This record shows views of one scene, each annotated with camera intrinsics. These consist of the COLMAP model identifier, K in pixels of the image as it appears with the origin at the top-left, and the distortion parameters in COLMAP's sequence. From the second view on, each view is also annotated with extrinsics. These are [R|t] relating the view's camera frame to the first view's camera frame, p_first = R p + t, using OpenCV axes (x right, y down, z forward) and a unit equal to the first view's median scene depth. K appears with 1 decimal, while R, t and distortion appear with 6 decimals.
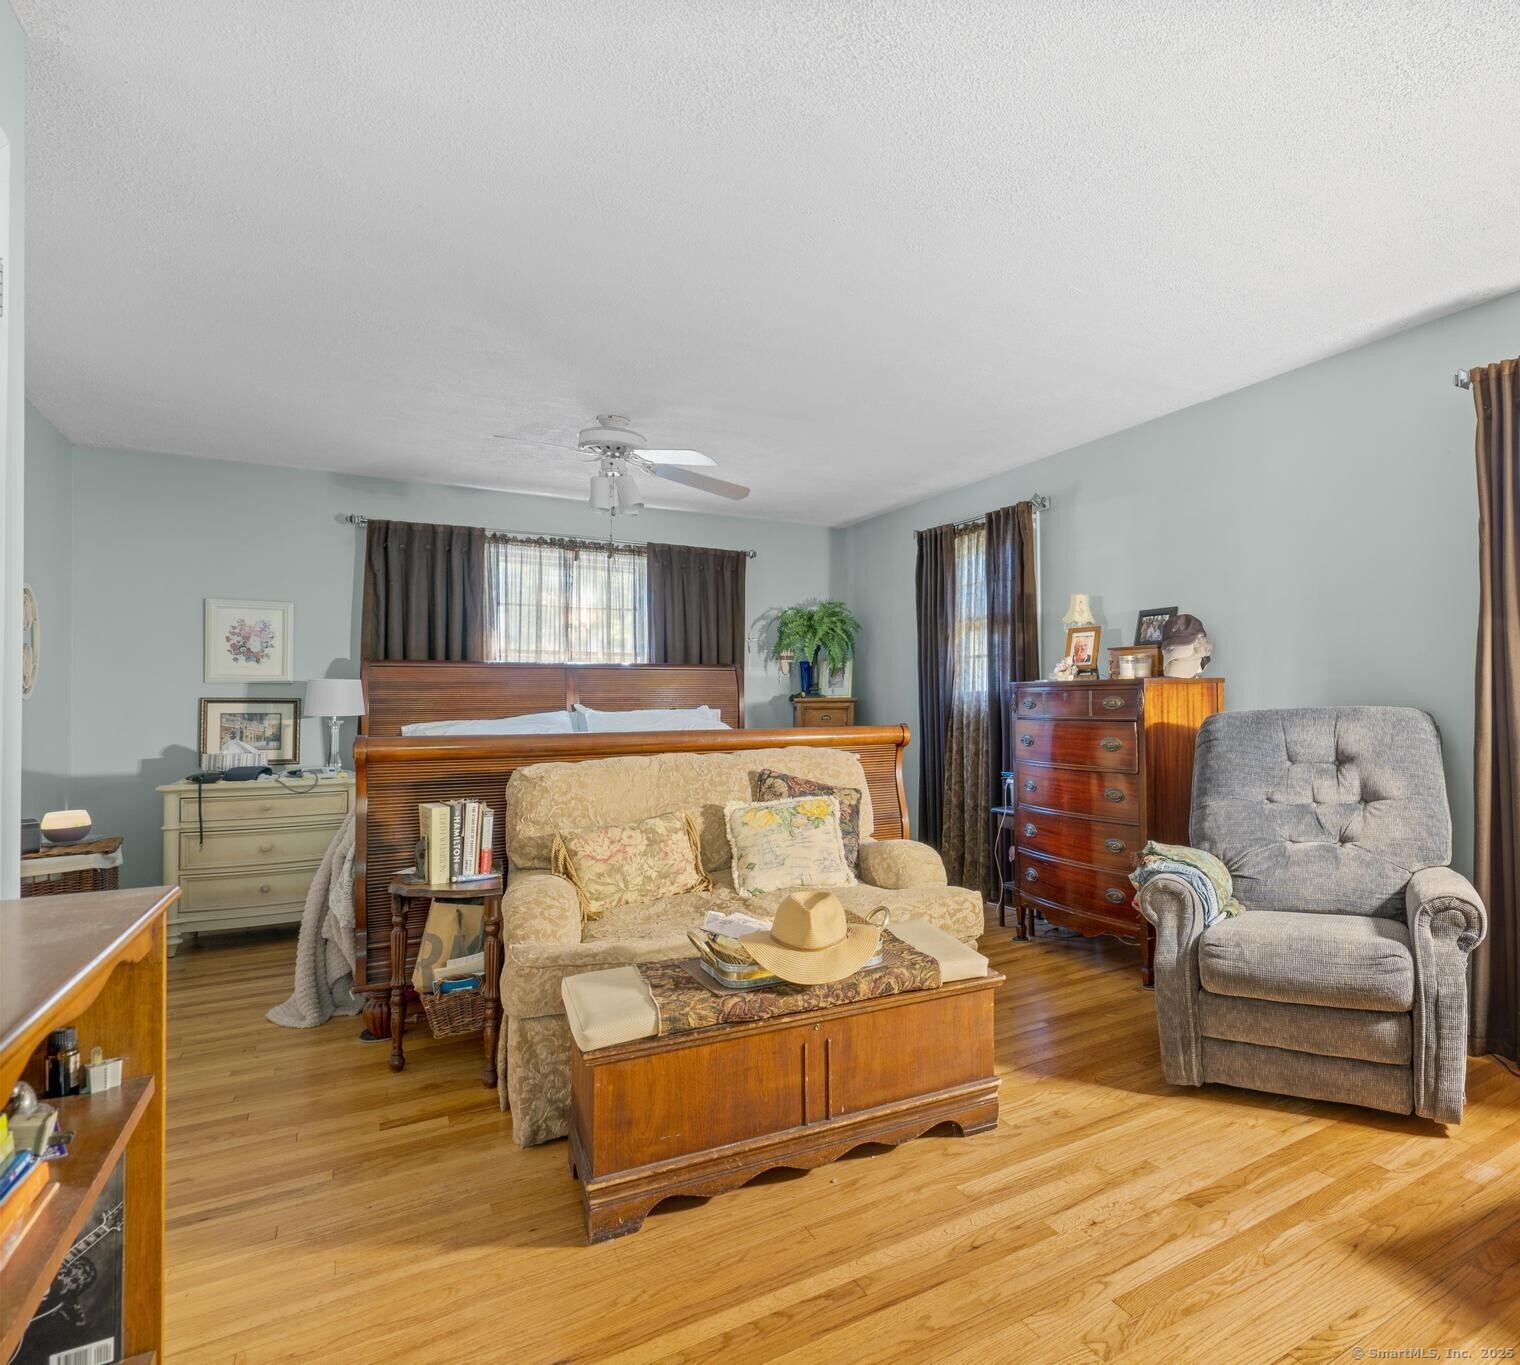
lens RADIAL K [[1160.5, 0, 762.6], [0, 1160.5, 683.7], [0, 0, 1]] dist [-0.012328, 0.006031]
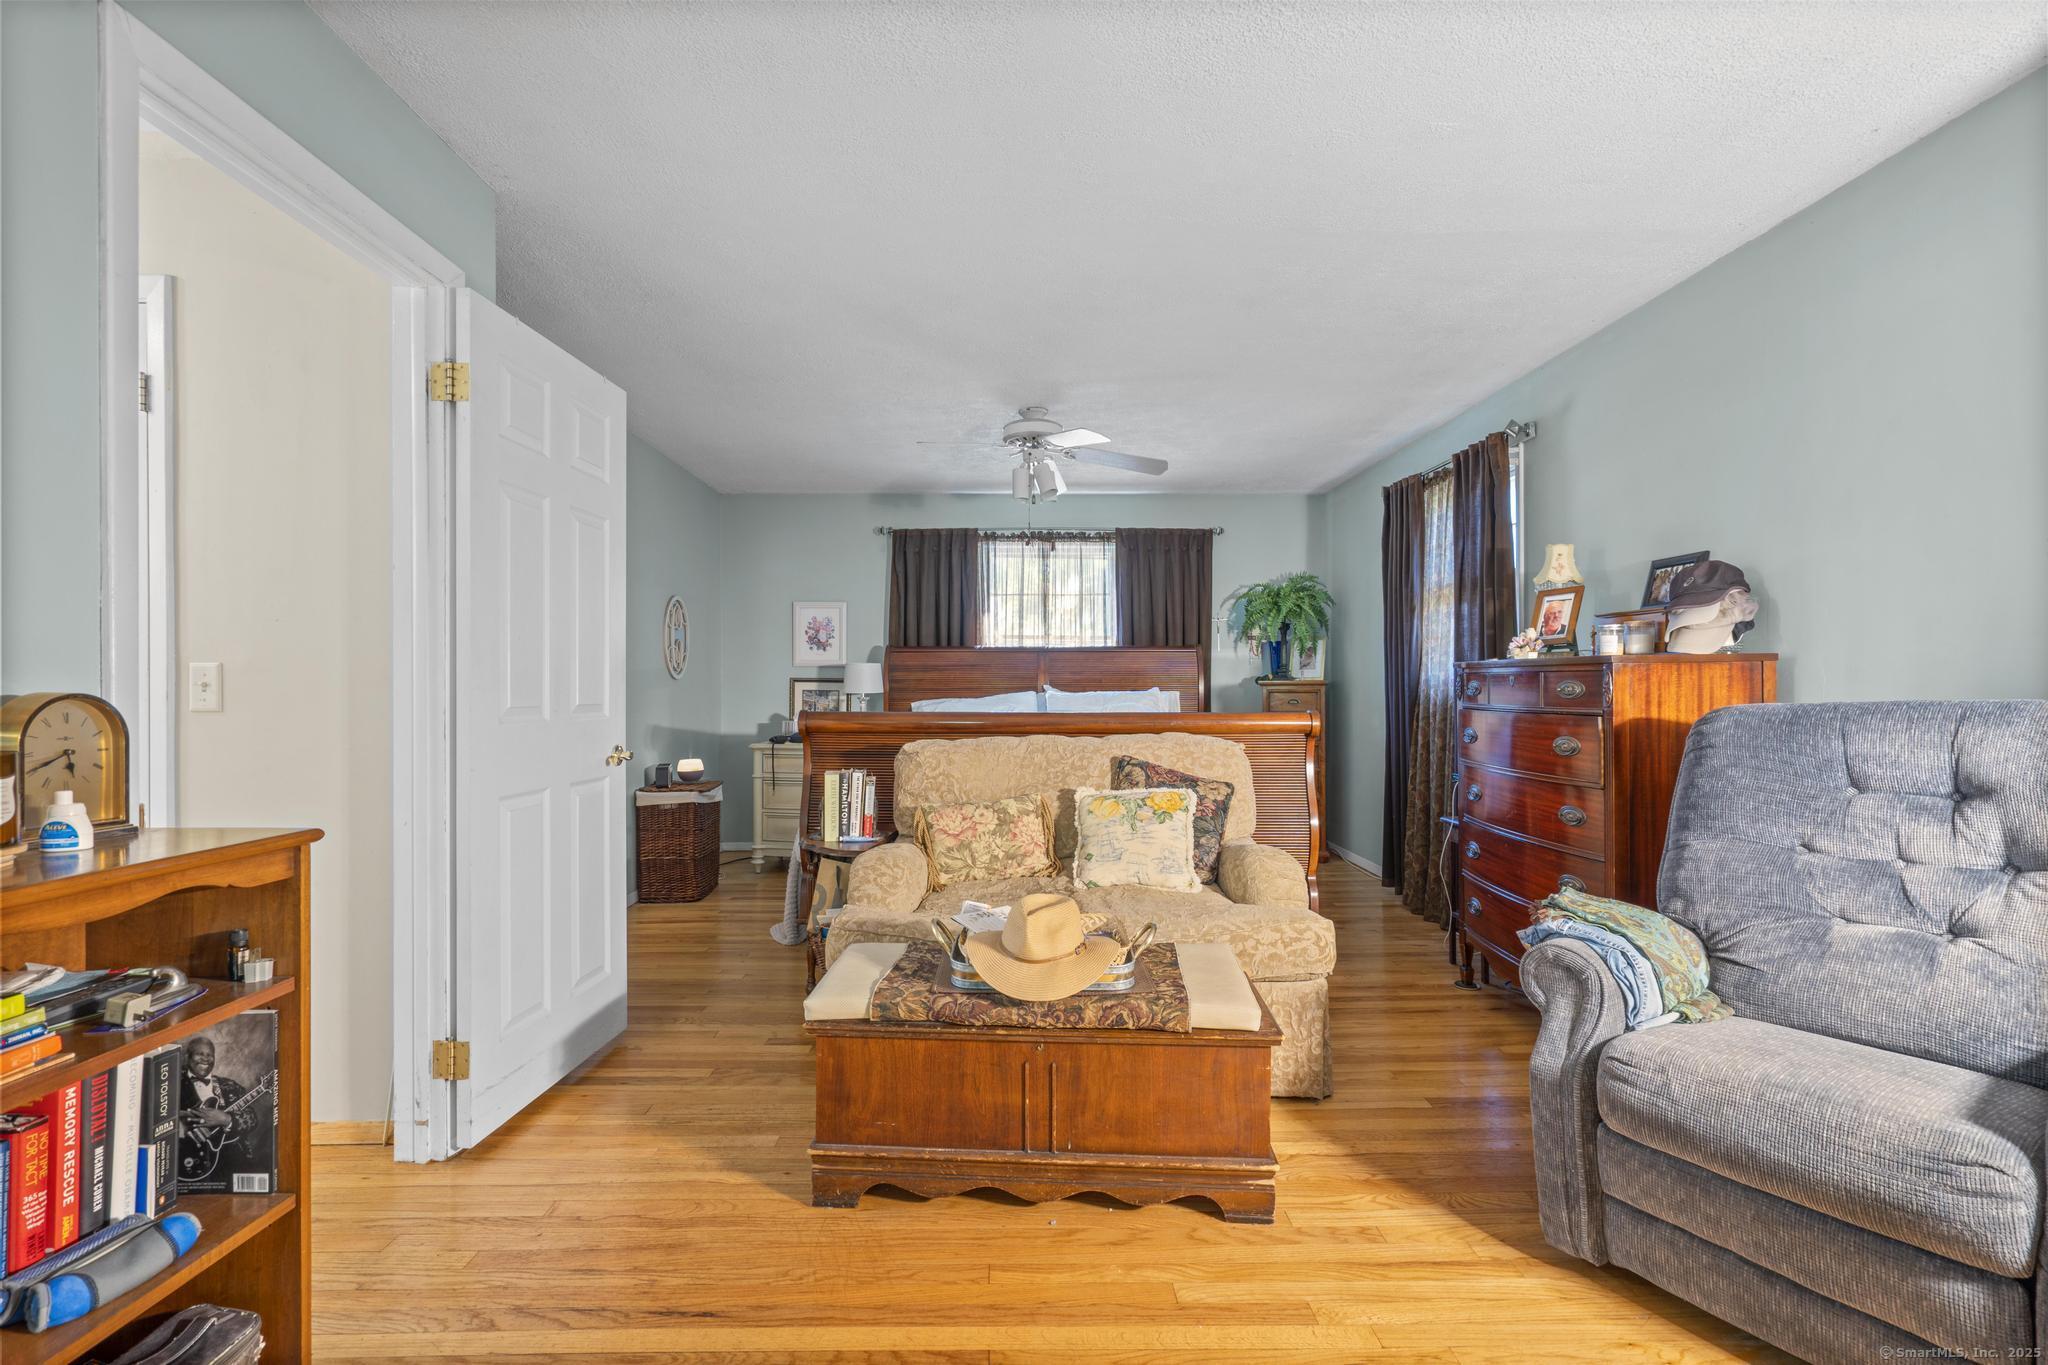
lens RADIAL K [[917.8, 0, 1024.6], [0, 917.8, 684.6], [0, 0, 1]] dist [-0.010258, 0.004329]
pose [[0.815498, 0.007965, -0.578705, 0.379801], [0.003093, 0.999831, 0.018119, 0.002189], [0.578752, -0.016566, 0.815335, 0.356380]]
